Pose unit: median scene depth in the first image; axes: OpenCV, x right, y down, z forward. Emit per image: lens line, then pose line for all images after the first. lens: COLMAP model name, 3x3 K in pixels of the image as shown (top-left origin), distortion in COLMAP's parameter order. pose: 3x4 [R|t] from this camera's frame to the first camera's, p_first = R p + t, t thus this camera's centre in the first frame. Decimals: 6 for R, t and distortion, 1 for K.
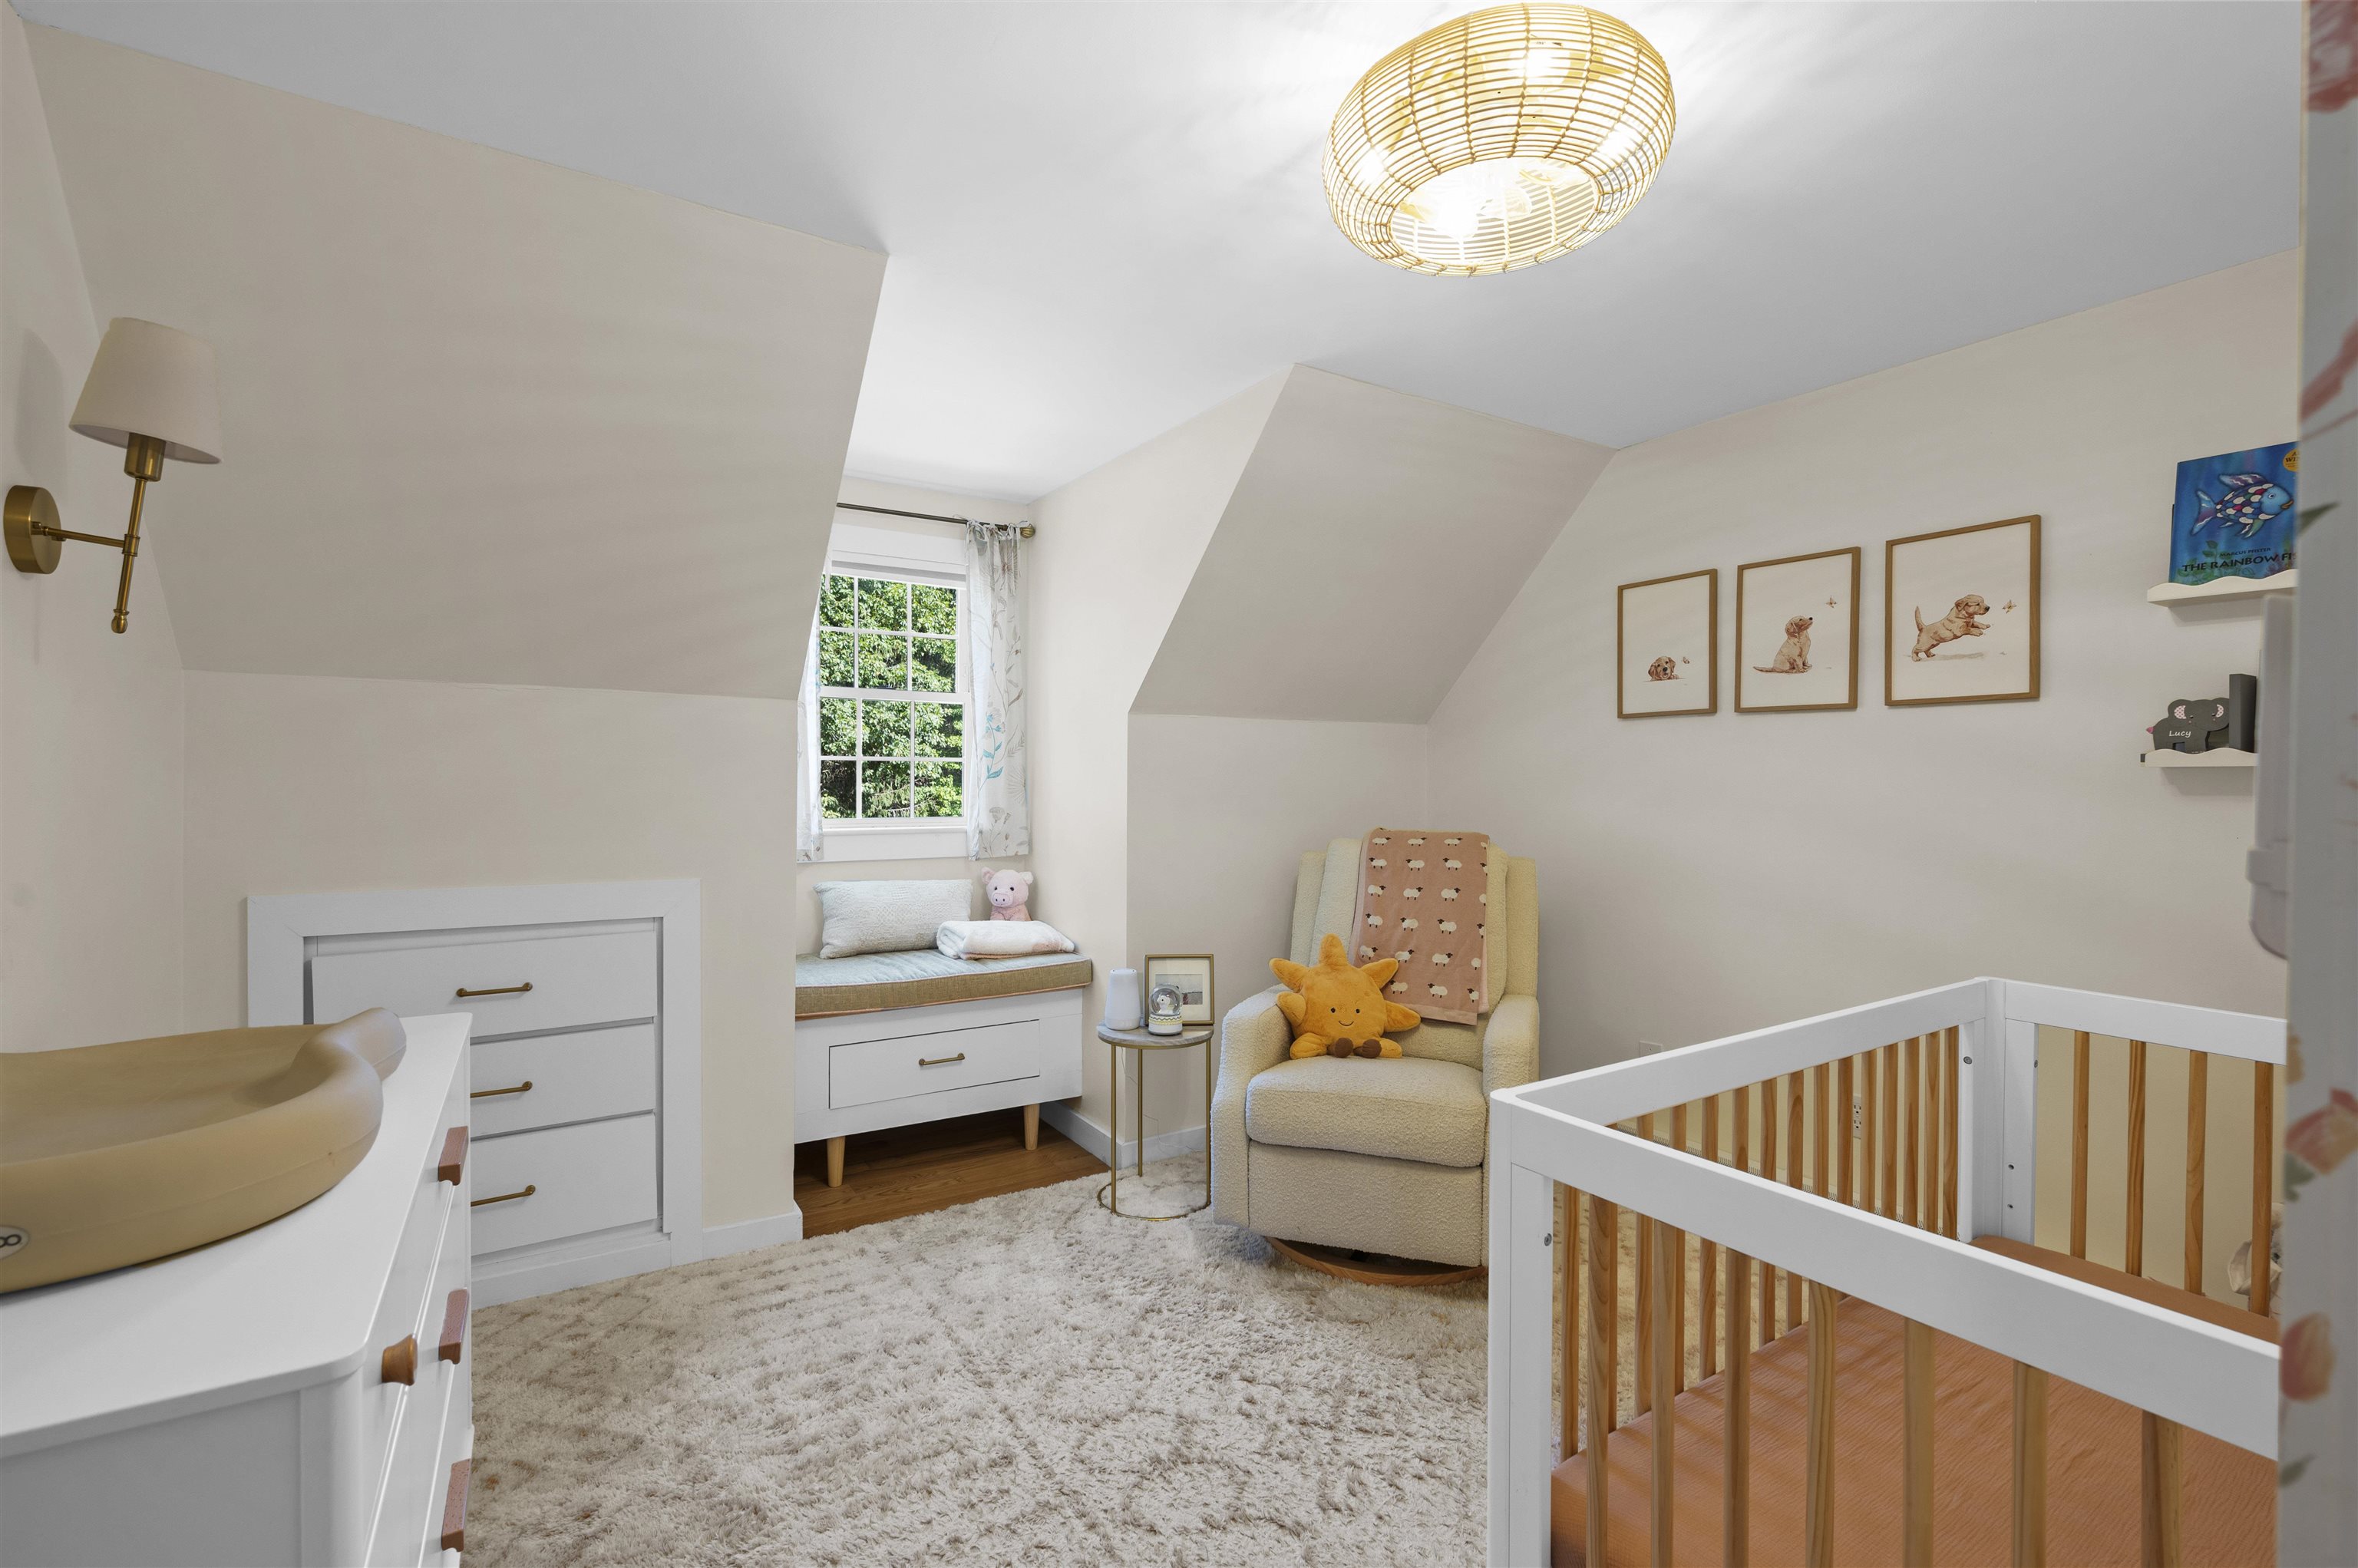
lens RADIAL K [[1061.0, 0, 1195.2], [0, 1061.0, 775.4], [0, 0, 1]] dist [0.000938, 0.000257]
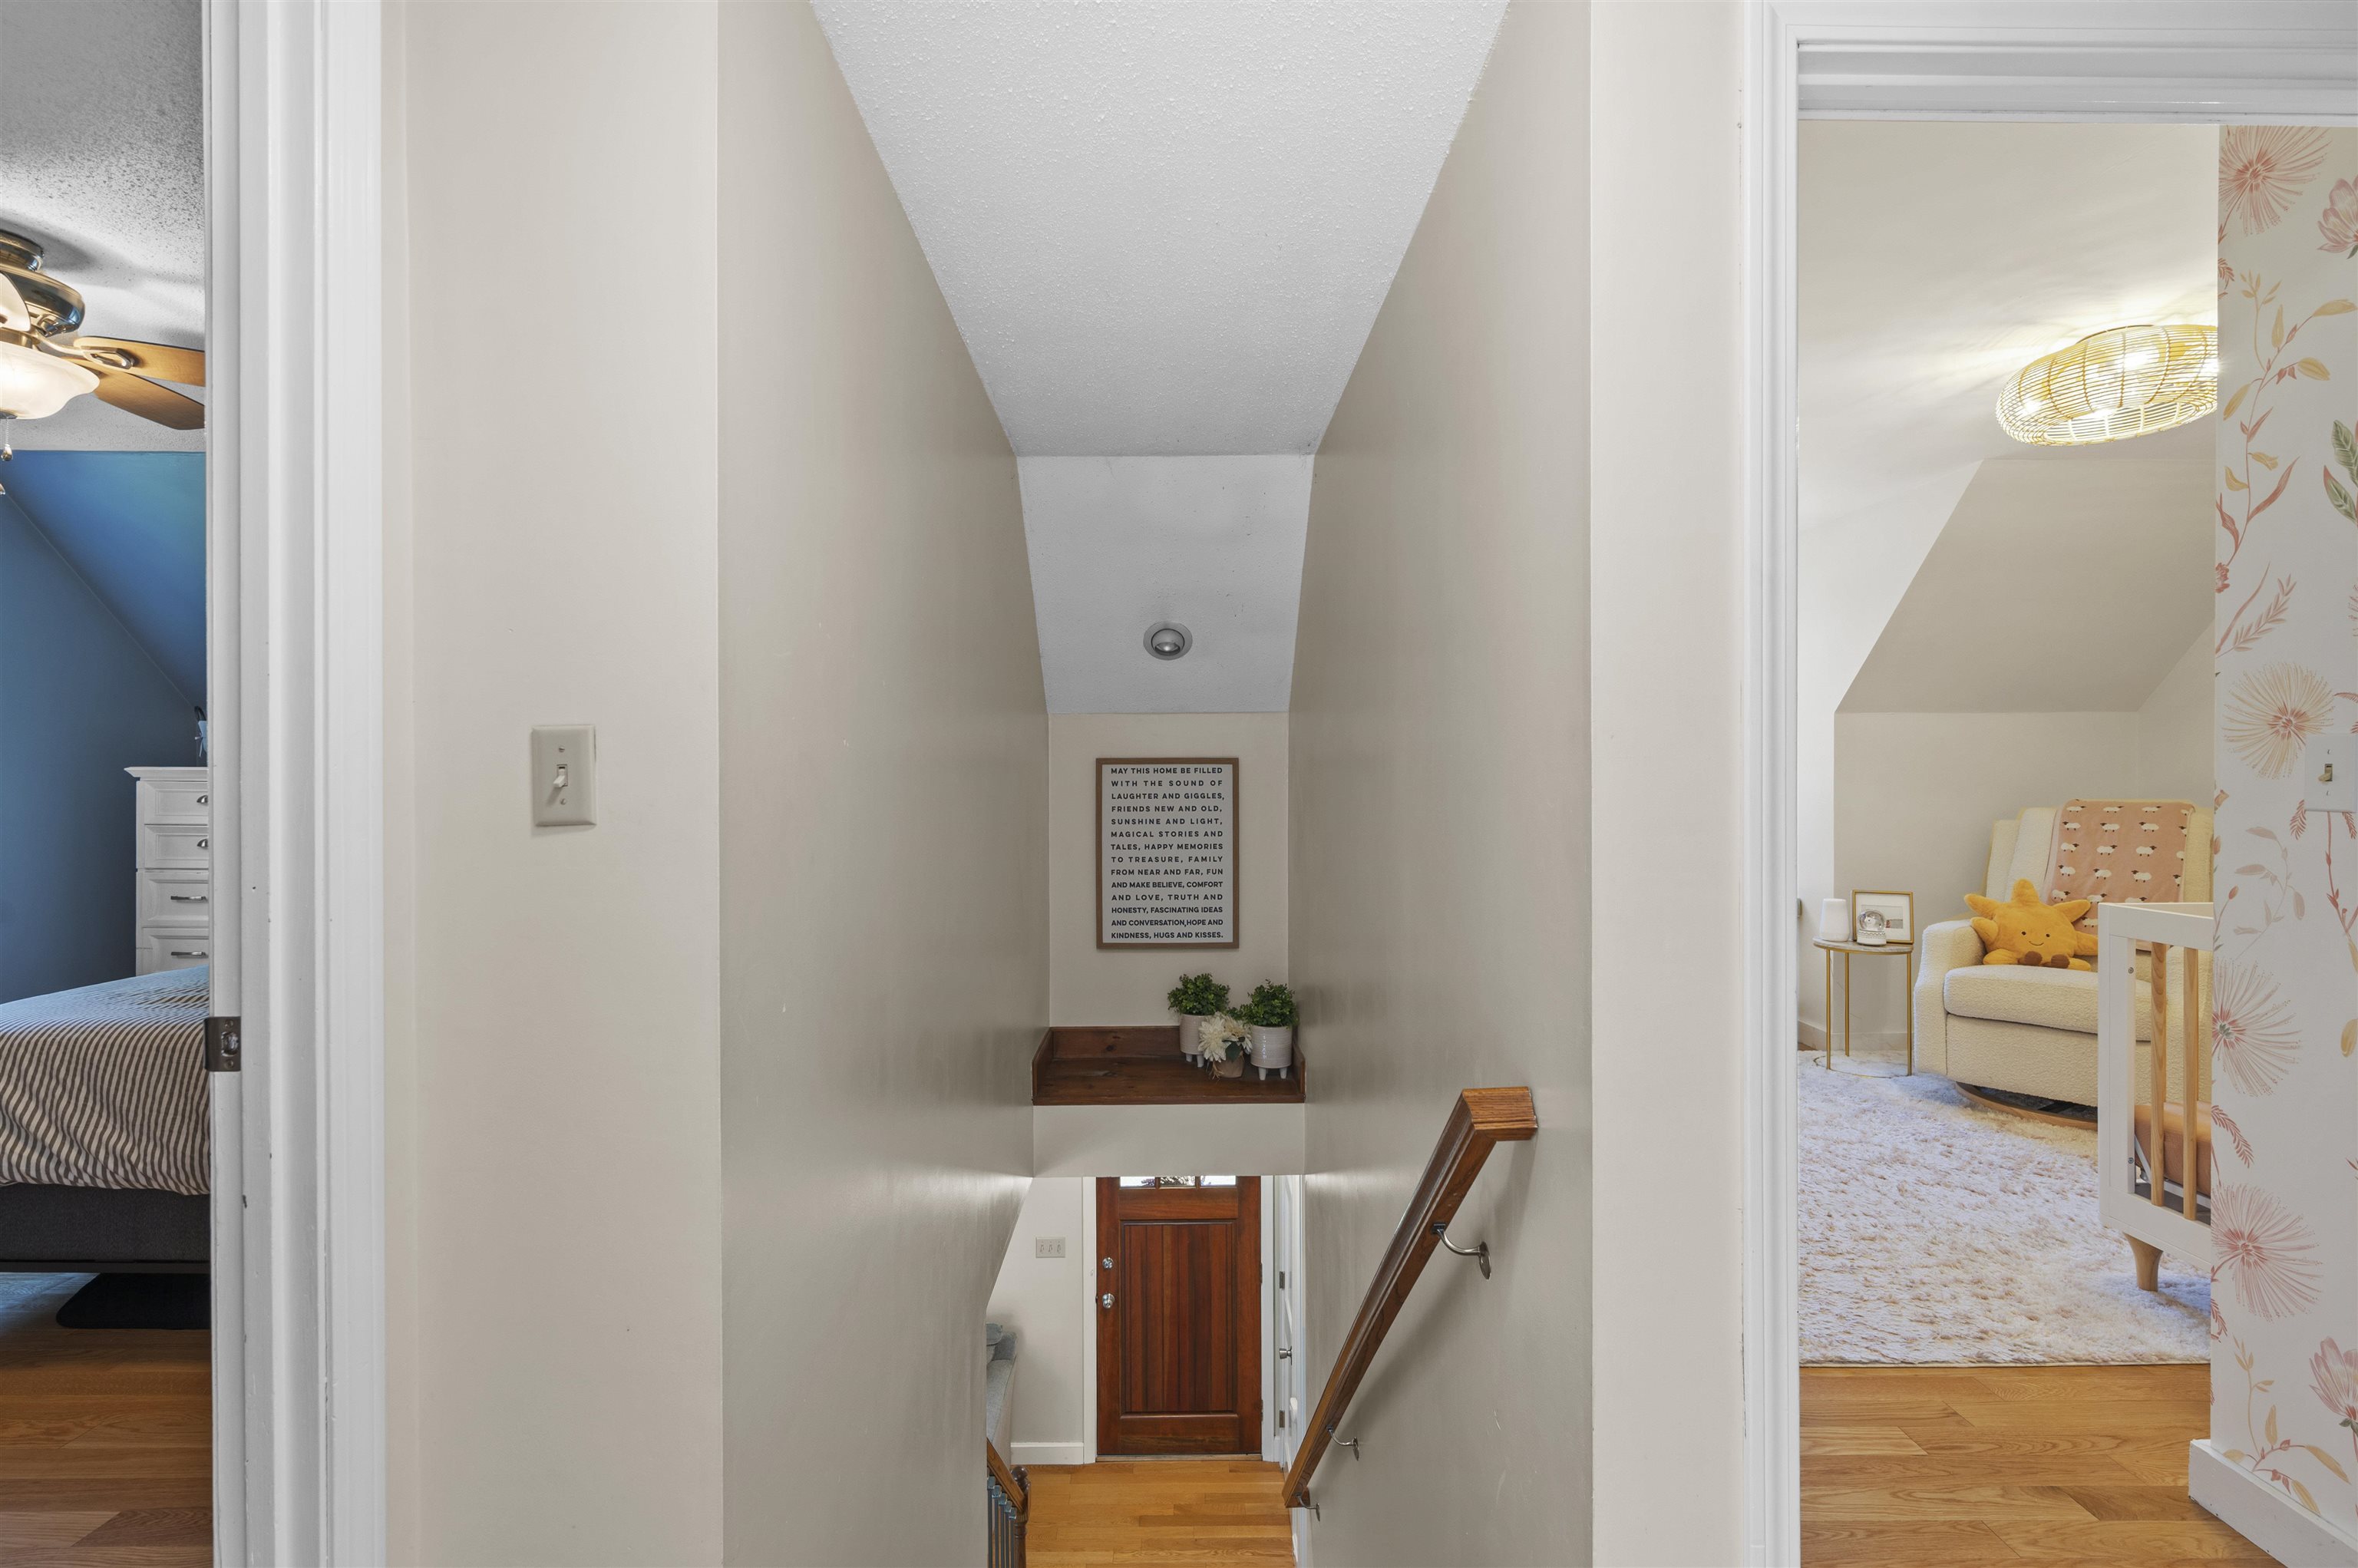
lens RADIAL K [[1061.0, 0, 1195.2], [0, 1061.0, 775.4], [0, 0, 1]] dist [0.000938, 0.000257]
pose [[0.846284, -0.005779, -0.532701, -0.036073], [0.004678, 0.999983, -0.003418, 0.024098], [0.532712, 0.000401, 0.846296, -0.639049]]
